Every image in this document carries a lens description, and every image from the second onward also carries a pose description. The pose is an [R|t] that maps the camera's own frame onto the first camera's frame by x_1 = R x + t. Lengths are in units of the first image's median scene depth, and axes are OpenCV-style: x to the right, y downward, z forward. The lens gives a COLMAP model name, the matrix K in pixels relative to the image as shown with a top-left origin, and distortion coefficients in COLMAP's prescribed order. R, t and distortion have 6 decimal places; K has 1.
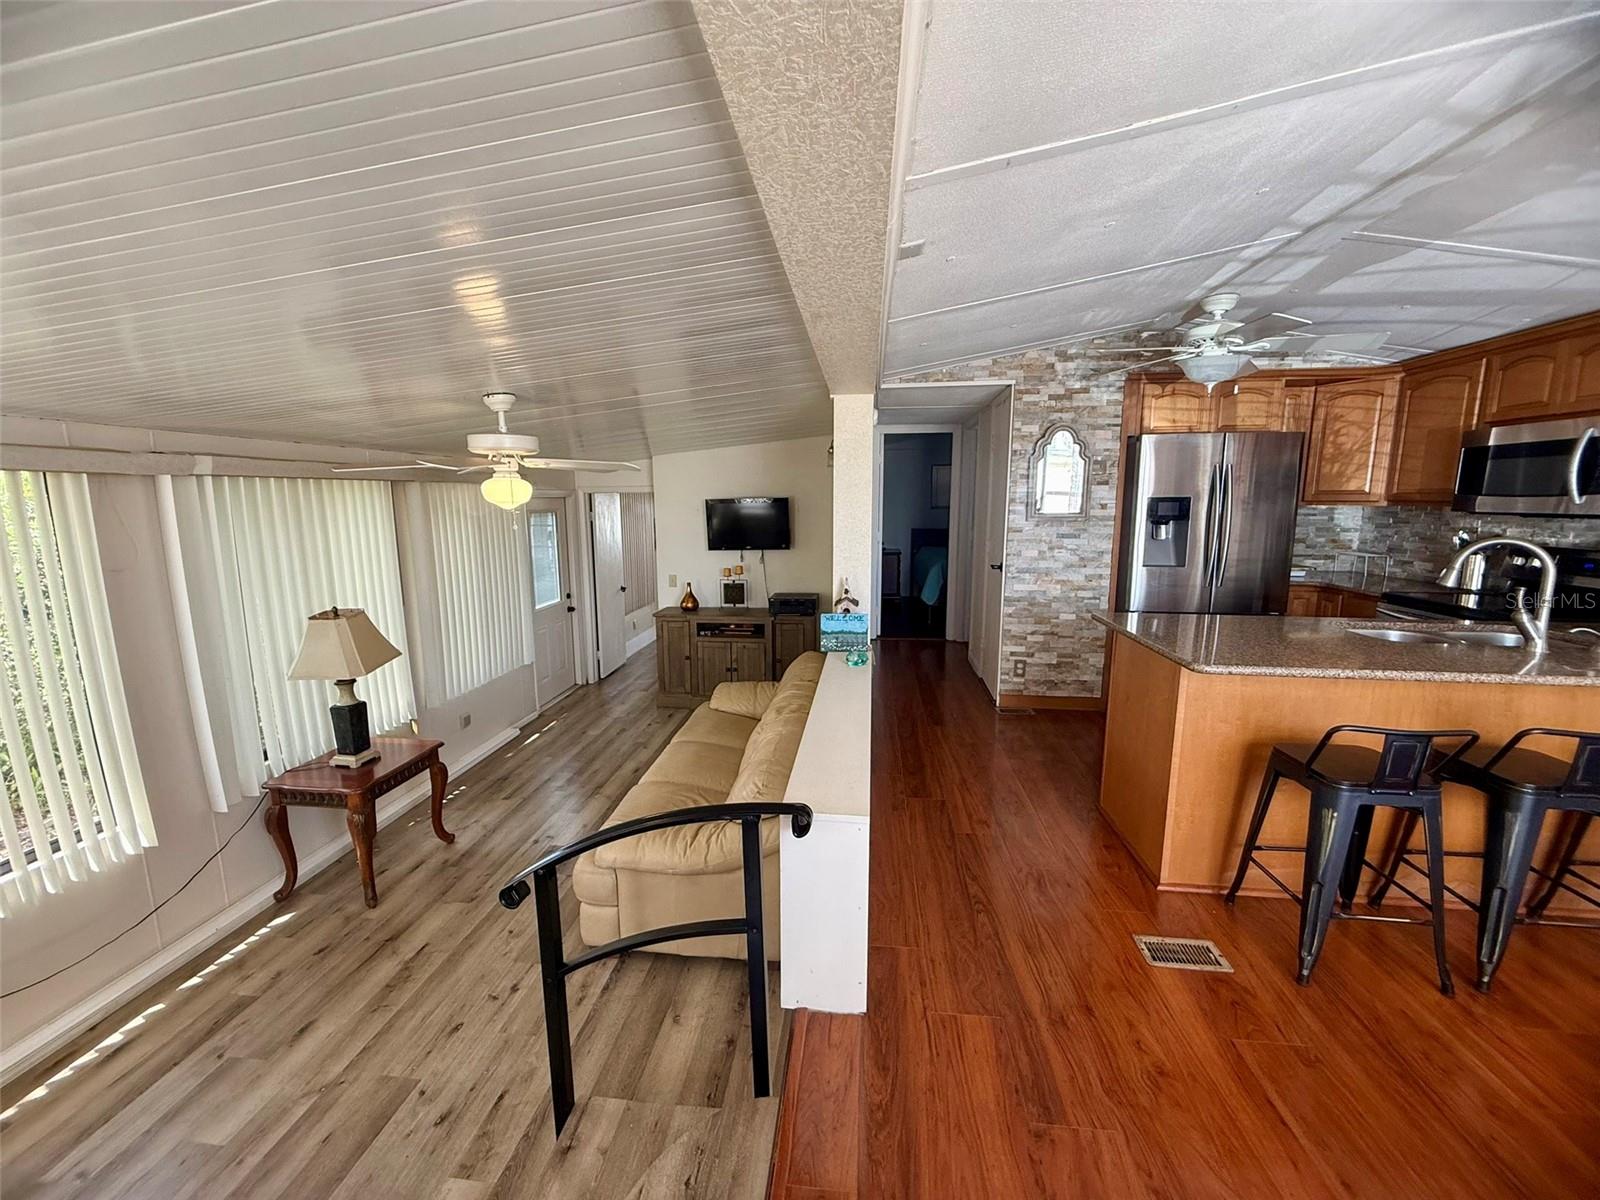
lens RADIAL K [[636.6, 0, 798.2], [0, 636.6, 600.8], [0, 0, 1]] dist [0.000059, 0.000155]
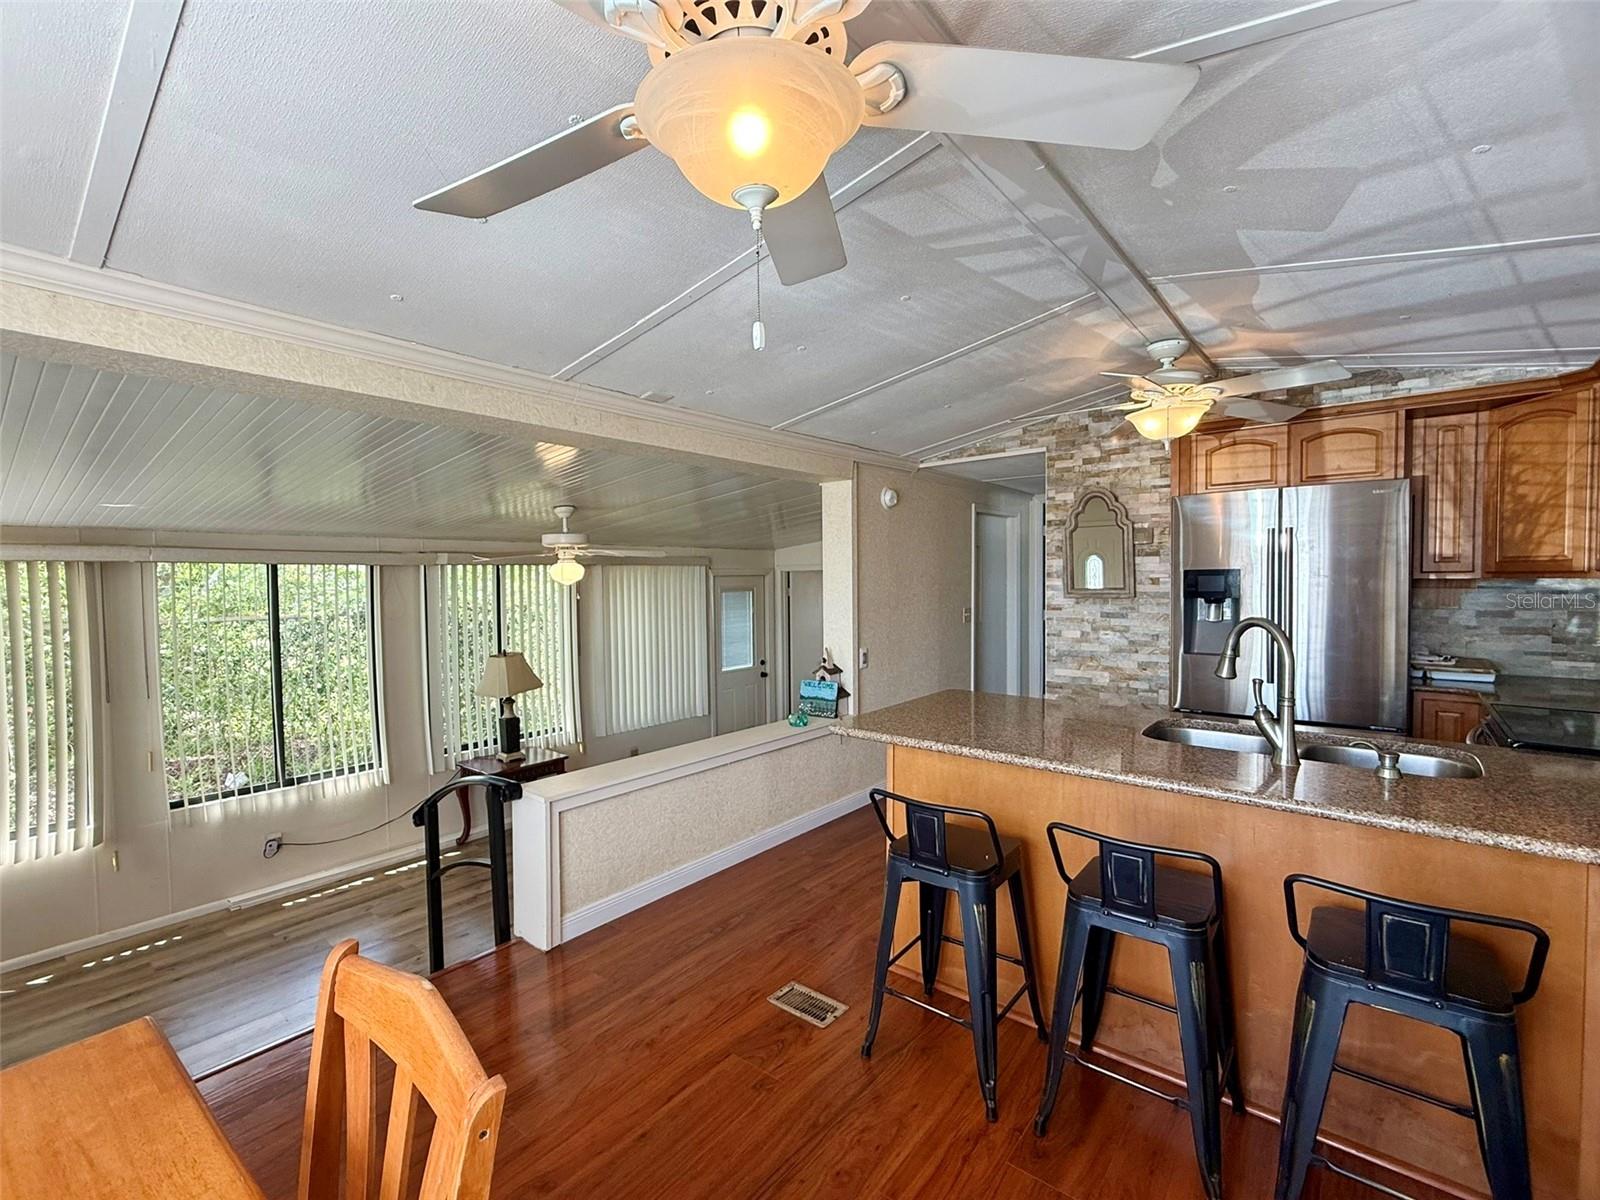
lens RADIAL K [[706.8, 0, 796.9], [0, 706.8, 603.7], [0, 0, 1]] dist [-0.001923, -0.000215]
pose [[0.842924, 0.013108, -0.537872, 0.594768], [-0.076907, 0.992373, -0.096339, 0.007656], [0.532507, 0.122573, 0.837503, -0.029416]]
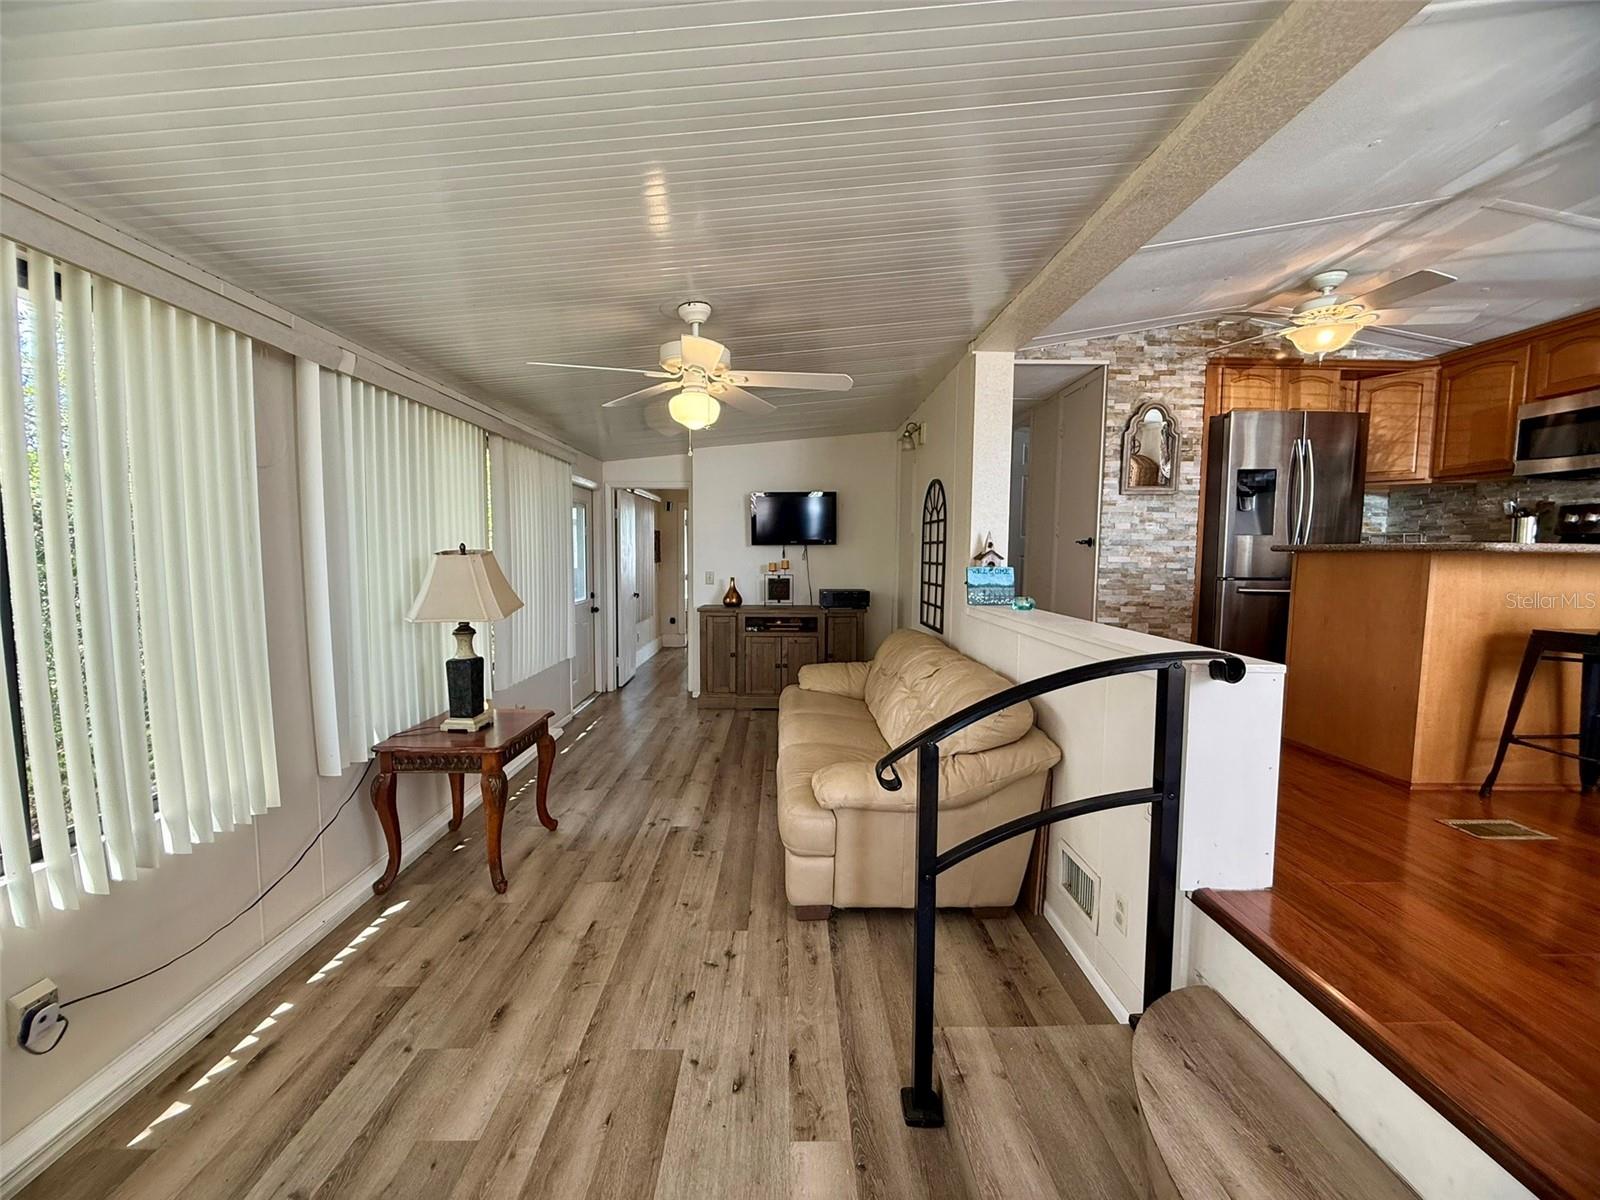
lens RADIAL K [[634.9, 0, 800.0], [0, 634.9, 600.0], [0, 0, 1]] dist [0.001308, 0.000589]
pose [[0.990931, 0.002543, 0.134350, -0.308380], [0.008544, 0.996606, -0.081879, 0.131288], [-0.134102, 0.082284, 0.987545, 0.062047]]
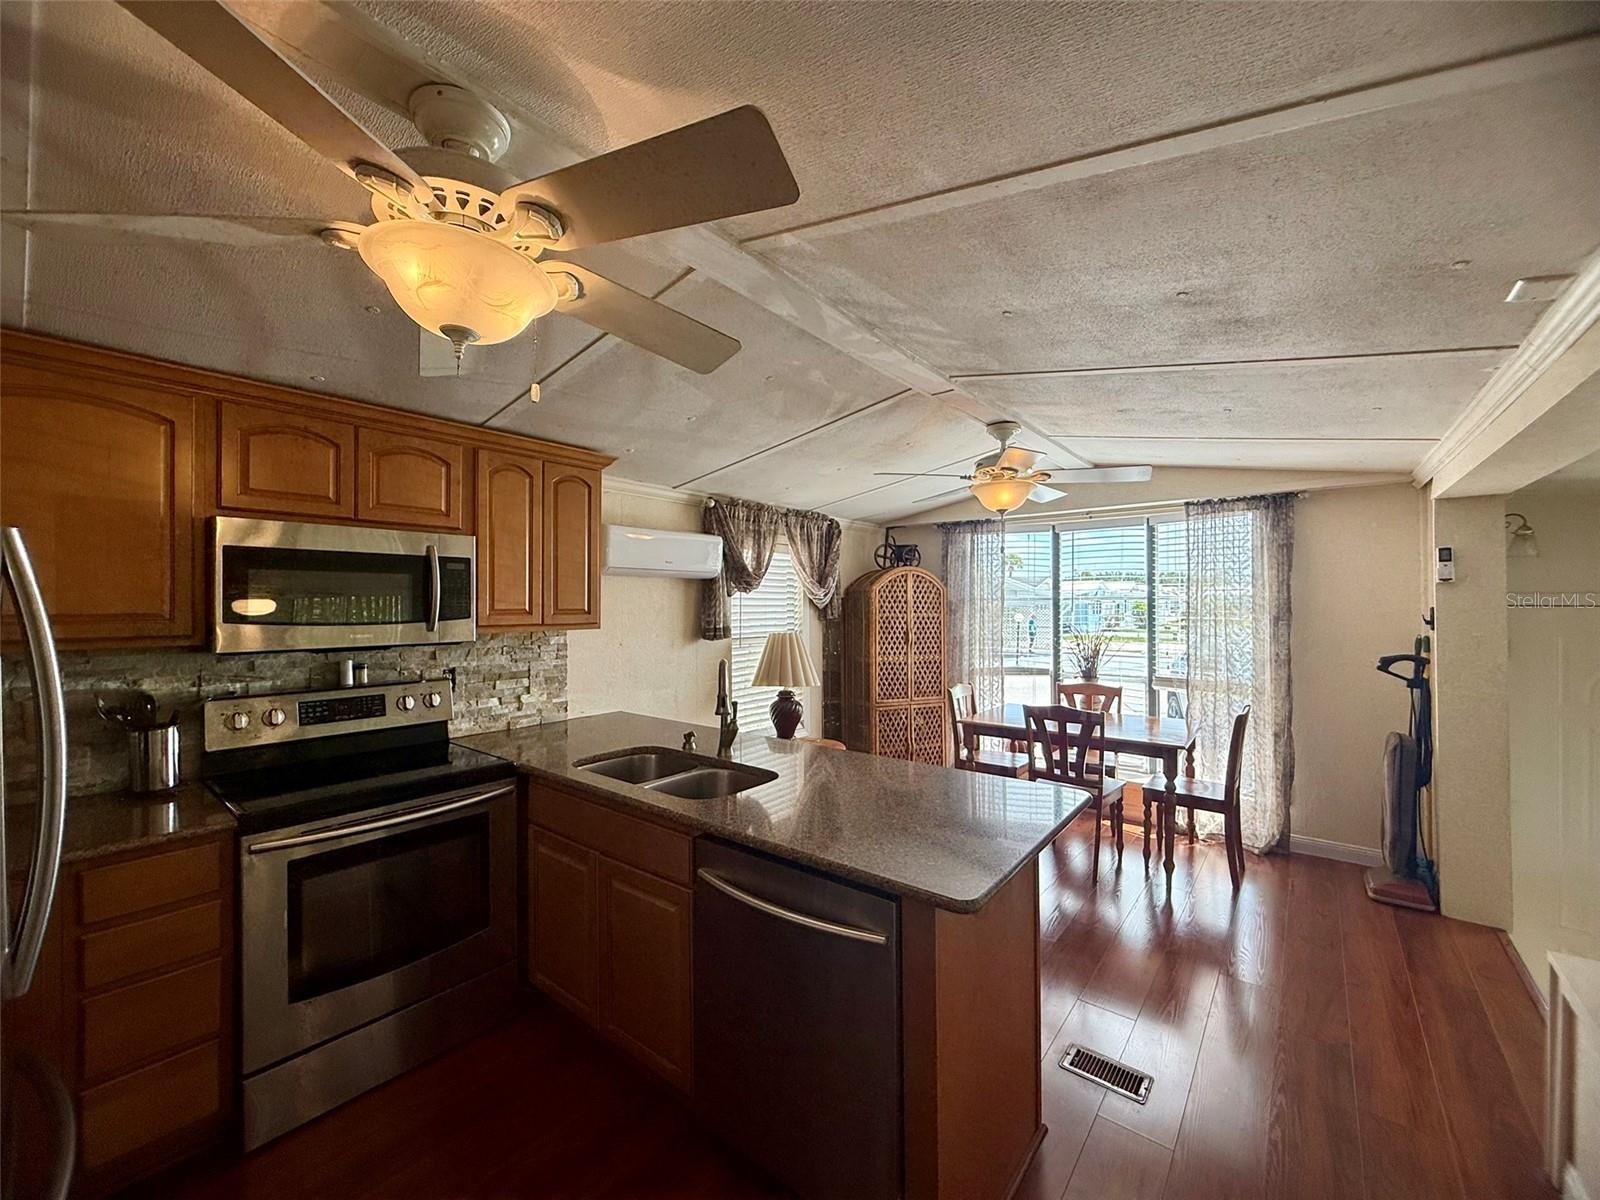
lens RADIAL K [[640.1, 0, 795.8], [0, 640.1, 599.8], [0, 0, 1]] dist [0.000618, 0.000046]
pose [[-0.842740, 0.004385, 0.538303, 0.235400], [0.088398, 0.987520, 0.130346, -0.180310], [-0.531014, 0.157433, -0.832610, 0.992167]]
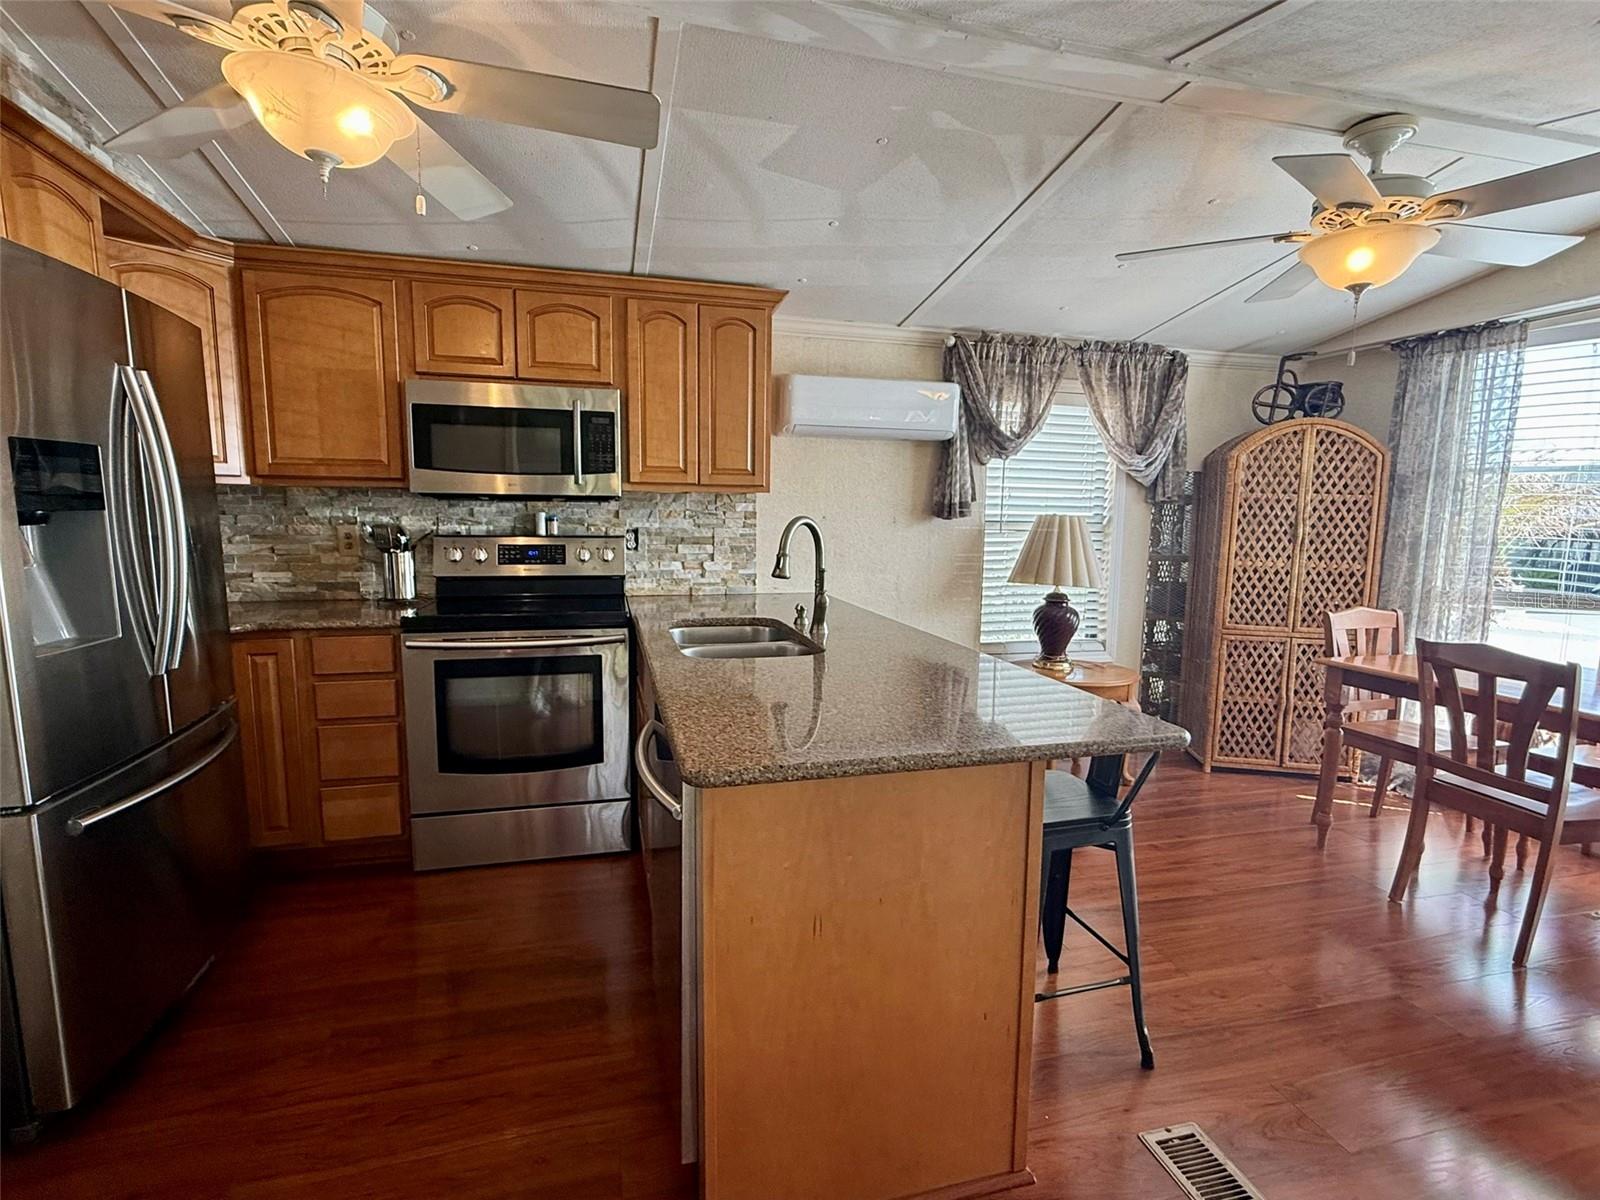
lens RADIAL K [[772.9, 0, 794.4], [0, 772.9, 605.1], [0, 0, 1]] dist [0.001478, 0.000854]
pose [[-0.358979, -0.119369, 0.925681, 0.053404], [0.136330, 0.974445, 0.178526, -0.094808], [-0.923335, 0.190285, -0.333532, 0.762133]]
